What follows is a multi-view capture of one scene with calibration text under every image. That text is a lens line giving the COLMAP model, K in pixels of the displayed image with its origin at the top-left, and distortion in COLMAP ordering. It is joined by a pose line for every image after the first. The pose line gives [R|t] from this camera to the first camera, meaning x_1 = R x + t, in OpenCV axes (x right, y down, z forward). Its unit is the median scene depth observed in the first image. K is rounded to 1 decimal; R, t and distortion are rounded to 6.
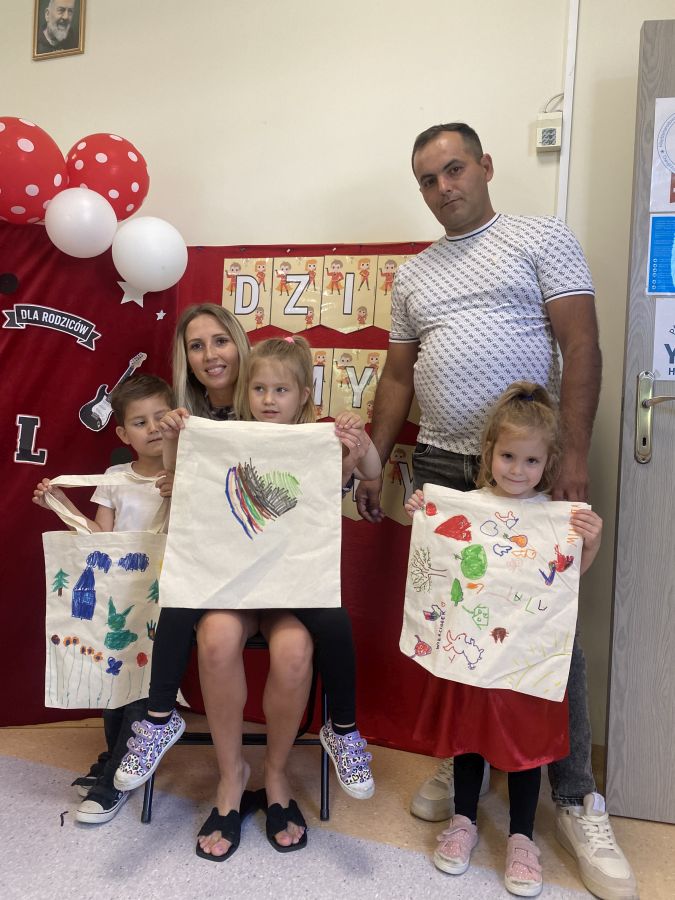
lens RADIAL K [[688.6, 0, 345.0], [0, 688.6, 443.2], [0, 0, 1]] dist [0.022179, -0.025168]
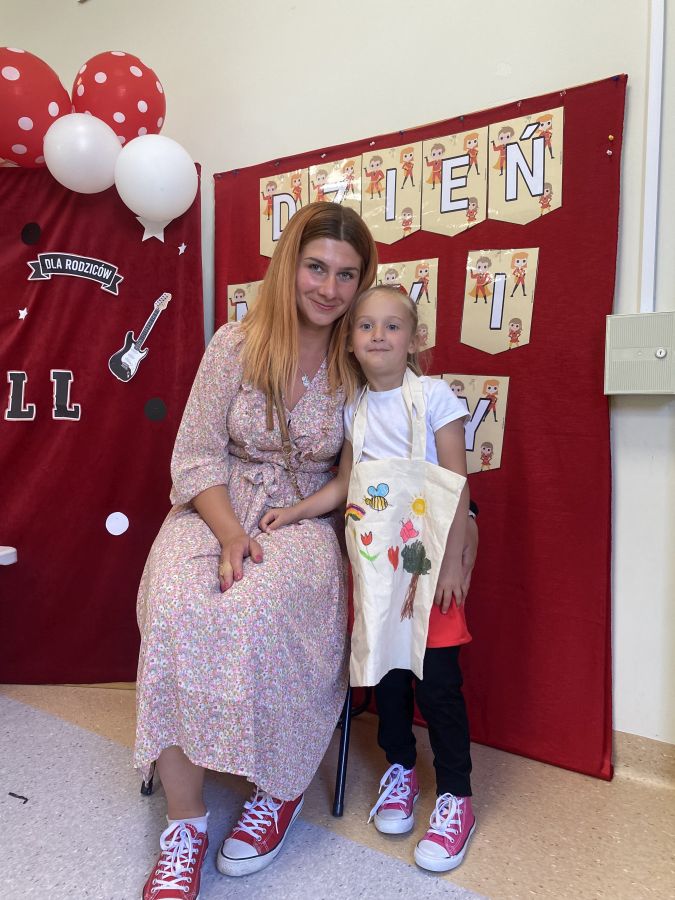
lens RADIAL K [[688.6, 0, 337.0], [0, 688.6, 457.3], [0, 0, 1]] dist [0.022179, -0.025168]
pose [[0.955581, -0.035664, -0.292563, 0.185934], [0.056004, 0.996538, 0.061442, 0.043364], [0.289359, -0.075098, 0.954270, 0.181715]]
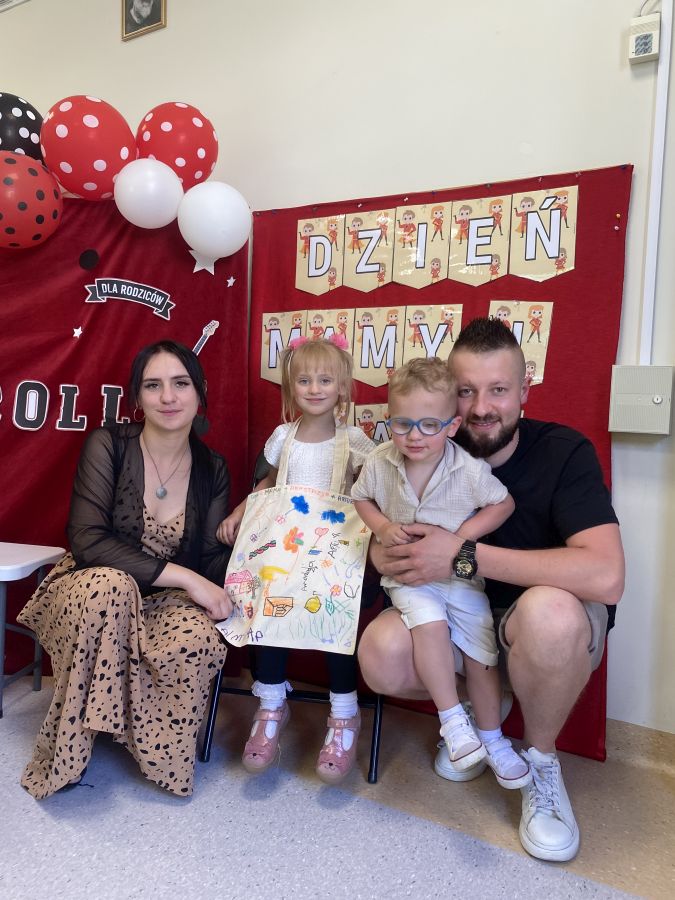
lens RADIAL K [[688.6, 0, 338.8], [0, 688.6, 445.6], [0, 0, 1]] dist [0.022179, -0.025168]
pose [[0.975213, -0.009342, -0.221071, 0.107693], [0.019279, 0.998896, 0.042834, 0.012772], [0.220426, -0.046034, 0.974317, 0.050844]]
